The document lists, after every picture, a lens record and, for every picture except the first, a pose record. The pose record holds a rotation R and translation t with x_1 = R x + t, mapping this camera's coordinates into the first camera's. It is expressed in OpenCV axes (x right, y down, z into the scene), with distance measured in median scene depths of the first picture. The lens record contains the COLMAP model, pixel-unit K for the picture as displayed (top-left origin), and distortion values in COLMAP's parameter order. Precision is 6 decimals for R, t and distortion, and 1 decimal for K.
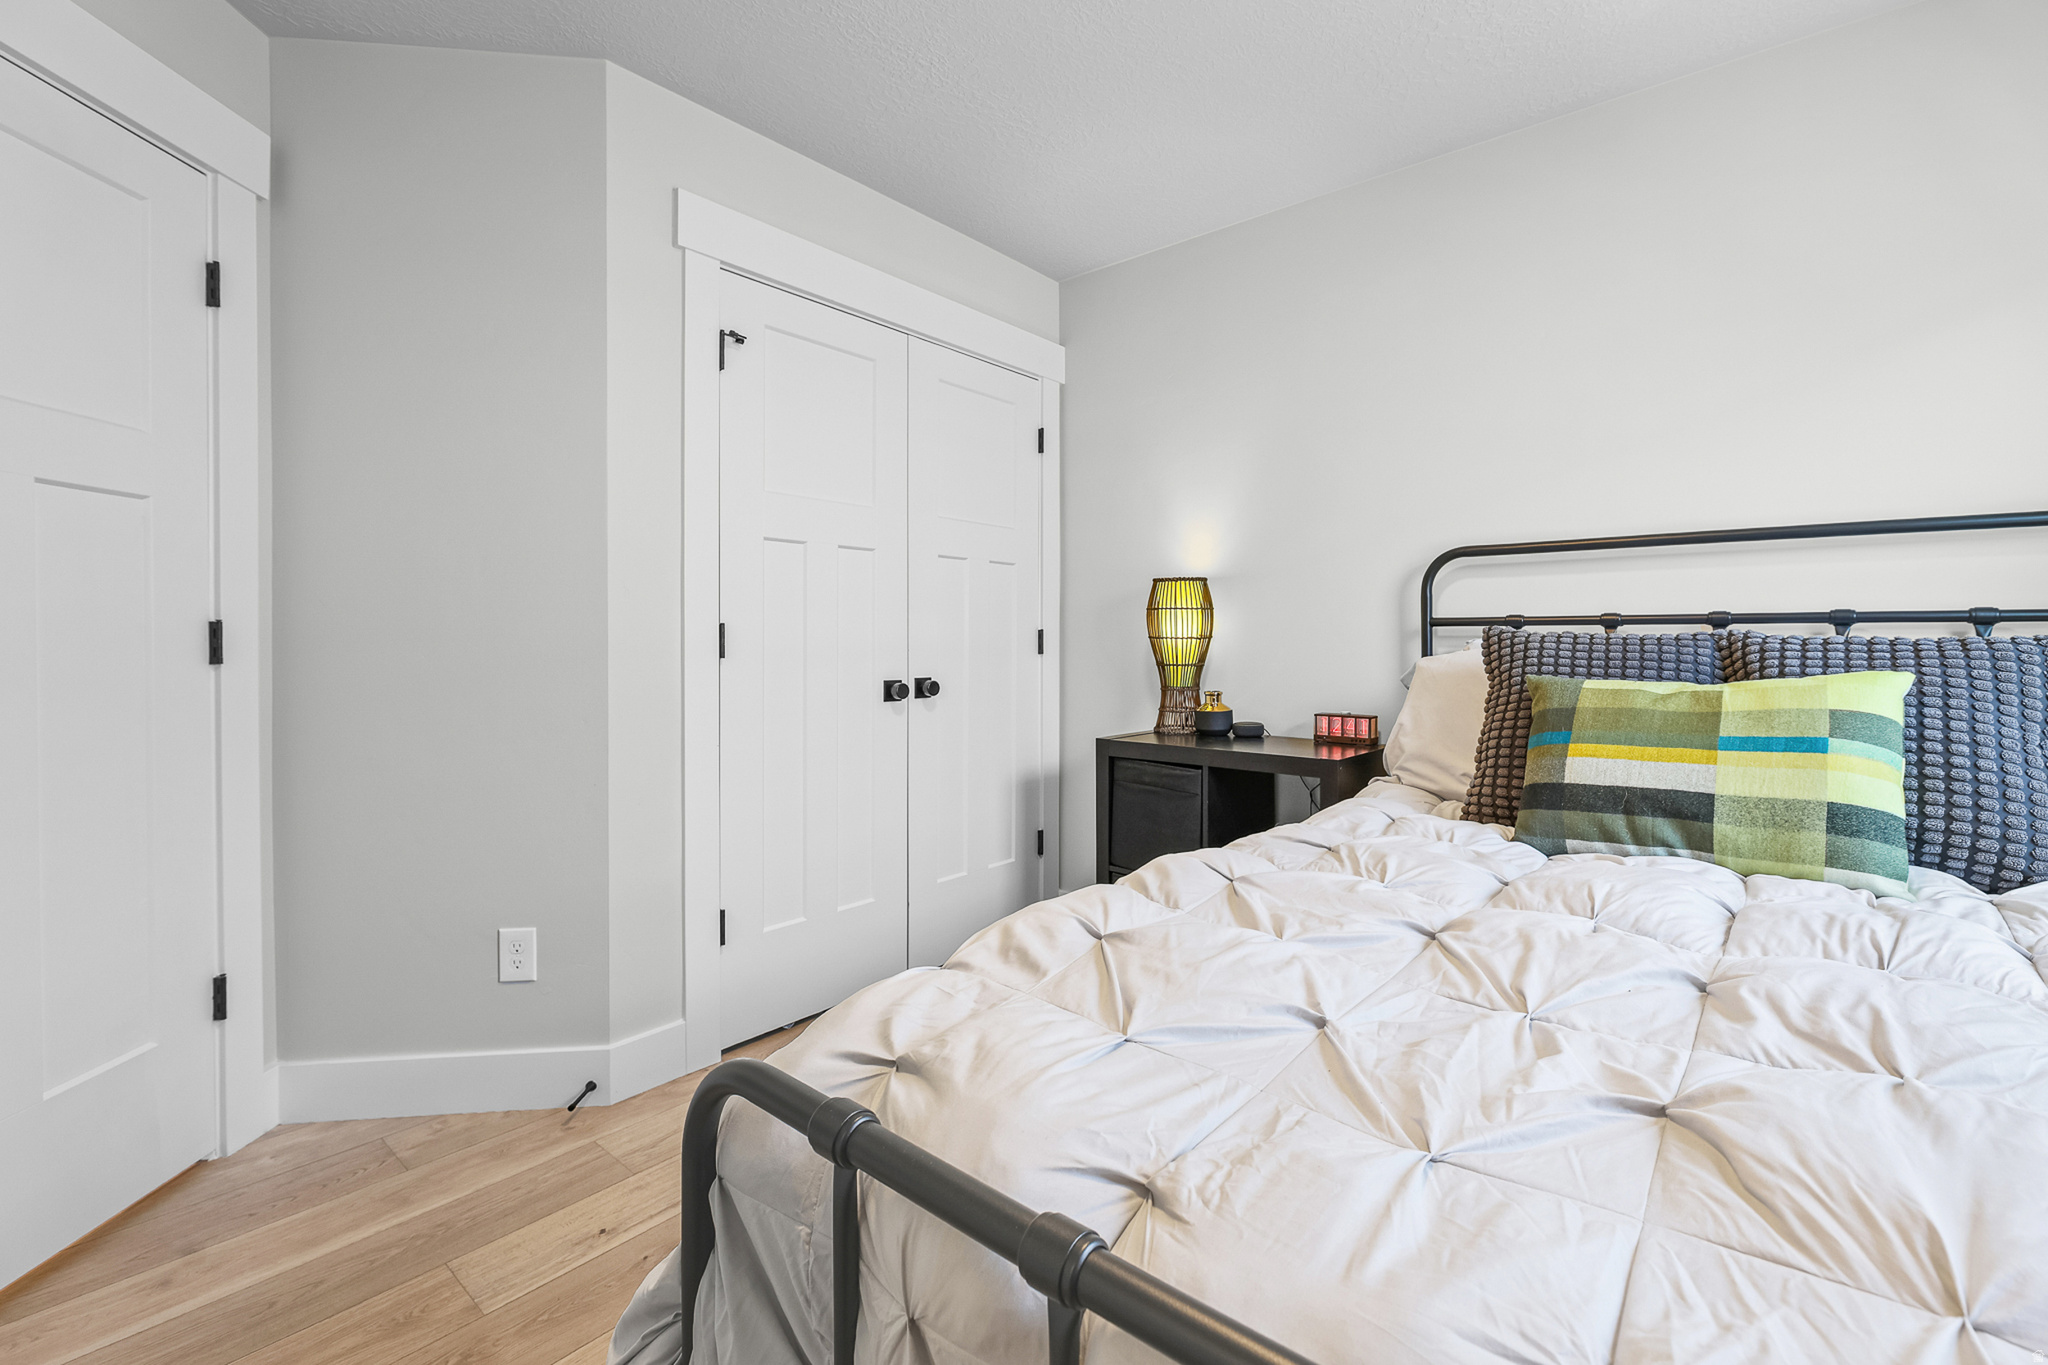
lens RADIAL K [[855.6, 0, 1035.5], [0, 855.6, 655.6], [0, 0, 1]] dist [0.000458, -0.000471]
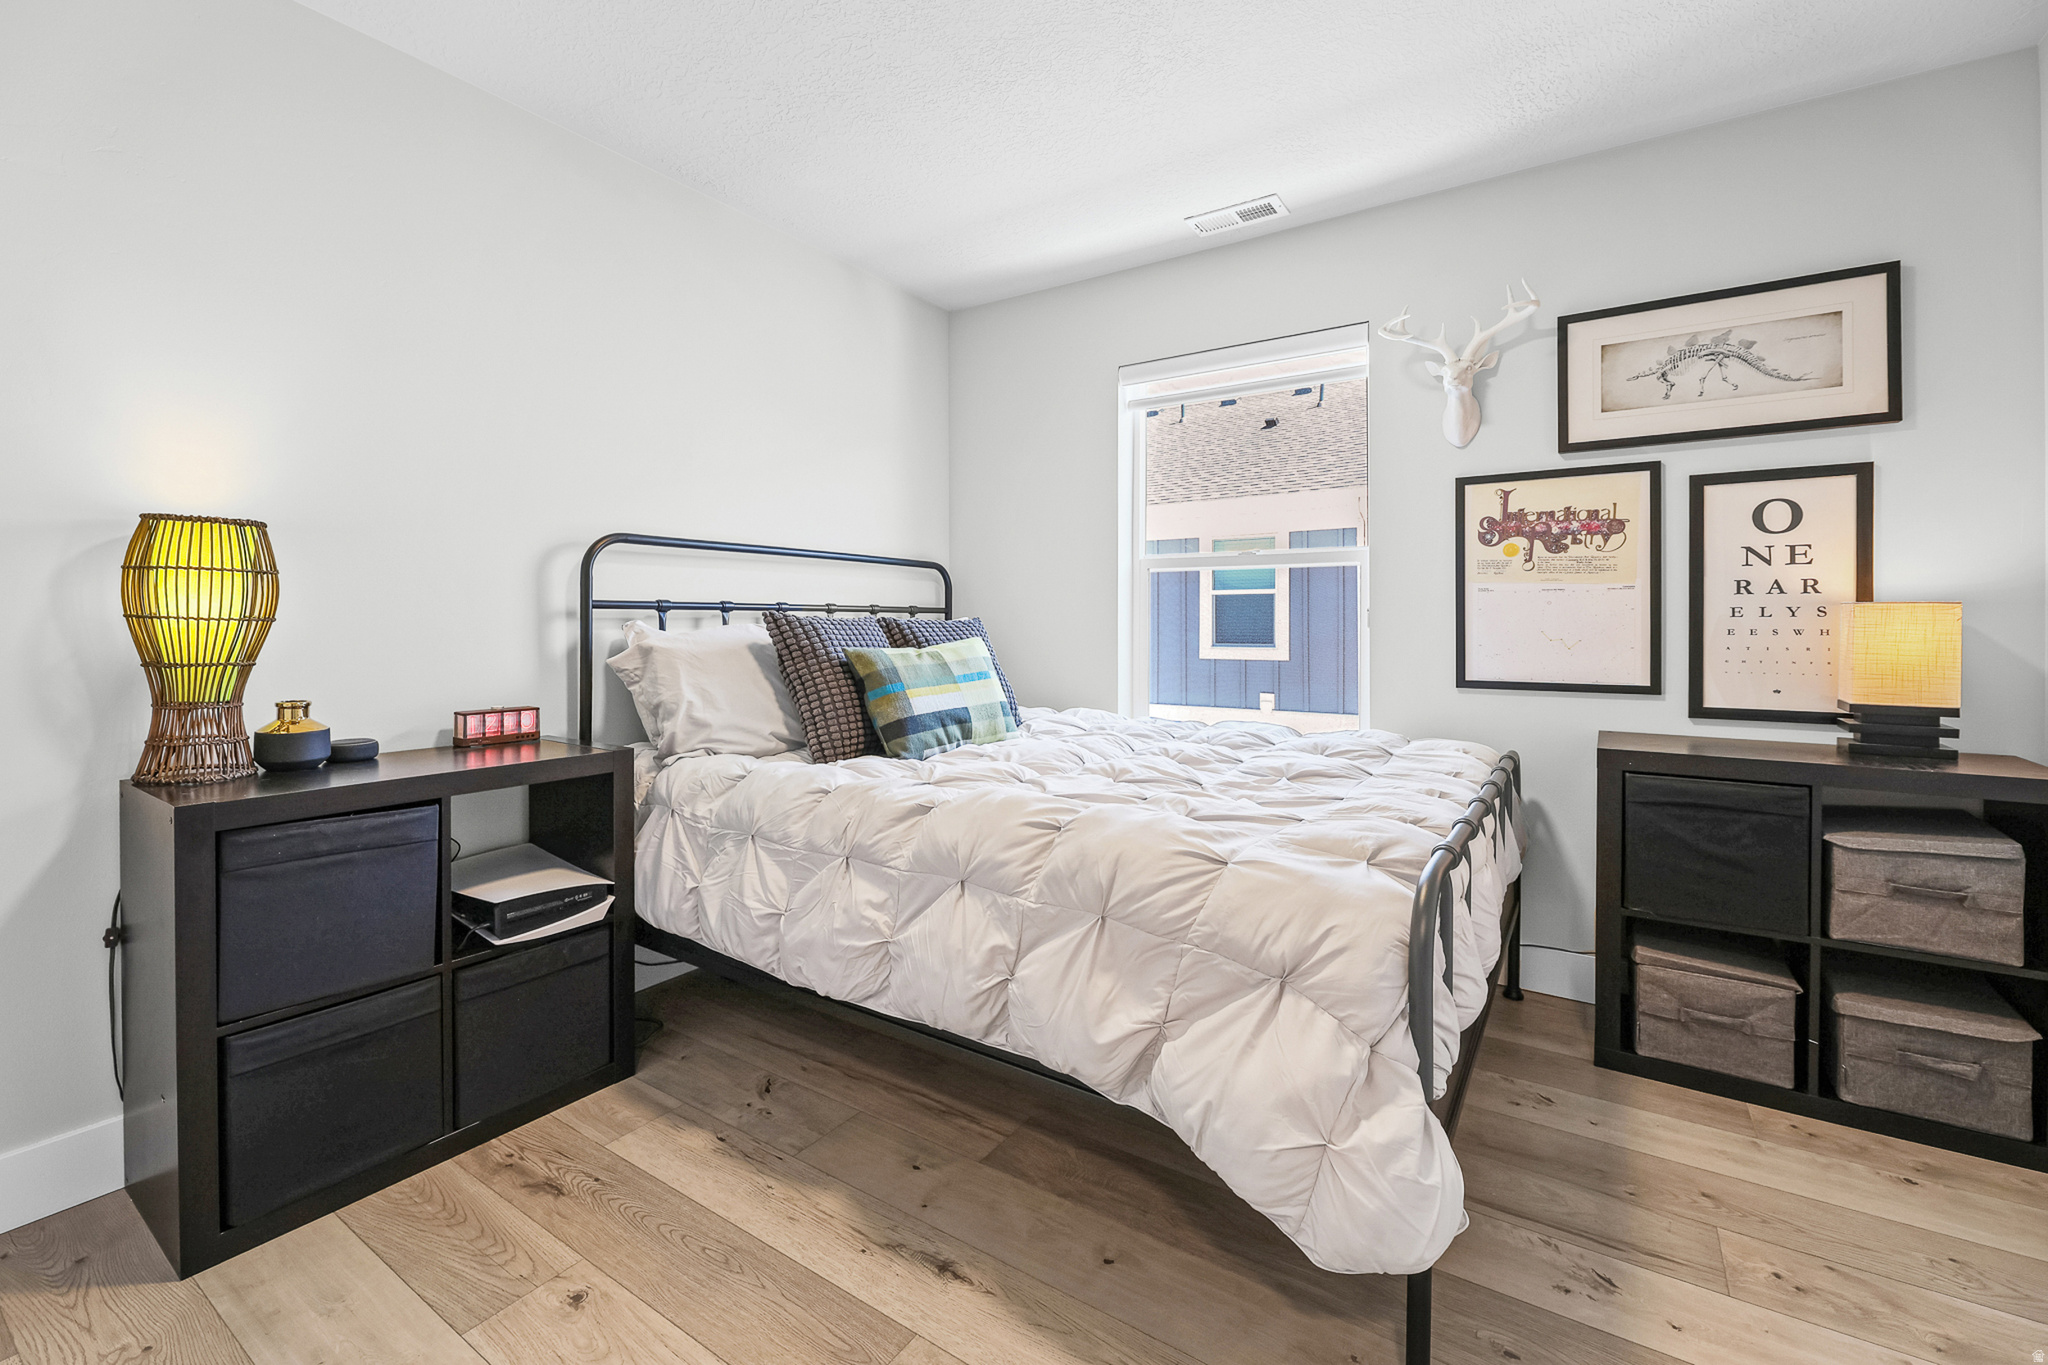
lens RADIAL K [[855.6, 0, 1035.5], [0, 855.6, 655.6], [0, 0, 1]] dist [0.000458, -0.000471]
pose [[-0.109558, -0.038004, 0.993254, -0.552564], [0.018757, 0.999012, 0.040293, -0.009319], [-0.993803, 0.023045, -0.108737, 0.570147]]
